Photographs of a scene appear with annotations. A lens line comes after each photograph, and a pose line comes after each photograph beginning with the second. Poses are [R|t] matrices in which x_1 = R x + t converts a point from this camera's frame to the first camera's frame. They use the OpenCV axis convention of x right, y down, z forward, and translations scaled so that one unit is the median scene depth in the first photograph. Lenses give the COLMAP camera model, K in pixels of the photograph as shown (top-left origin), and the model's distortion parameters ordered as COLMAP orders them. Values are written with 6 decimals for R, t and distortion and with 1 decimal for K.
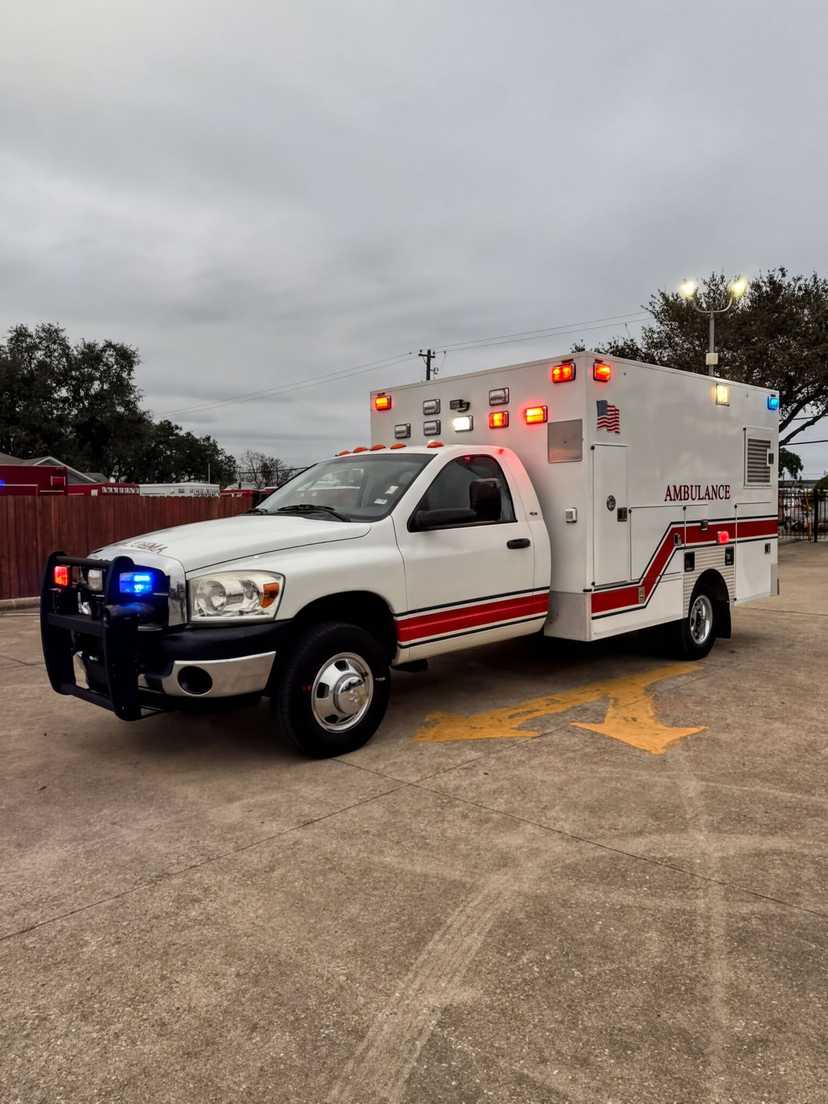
lens RADIAL K [[820.4, 0, 415.7], [0, 820.4, 569.3], [0, 0, 1]] dist [-0.021680, 0.001347]
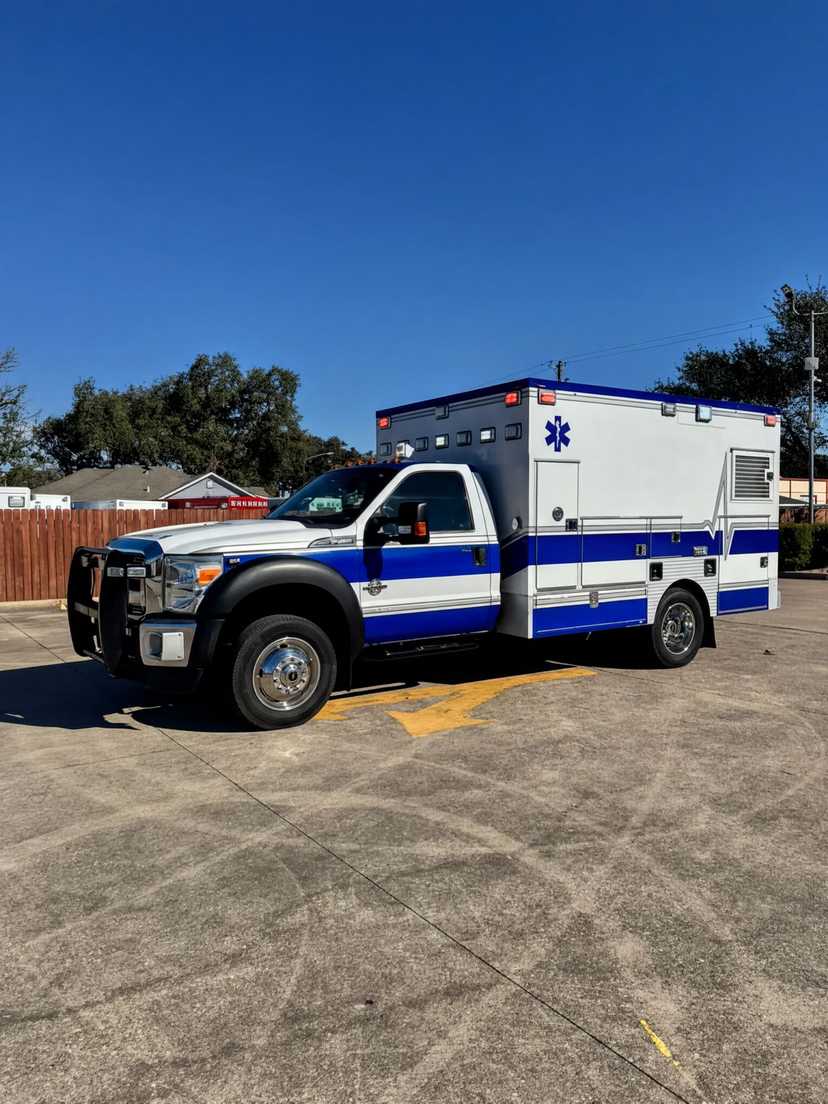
lens RADIAL K [[801.5, 0, 414.0], [0, 801.5, 552.0], [0, 0, 1]] dist [0.032870, -0.098404]
pose [[0.979504, 0.007137, -0.201300, 0.628692], [-0.013681, 0.999421, -0.031138, -0.004637], [0.200961, 0.033253, 0.979035, -0.164337]]
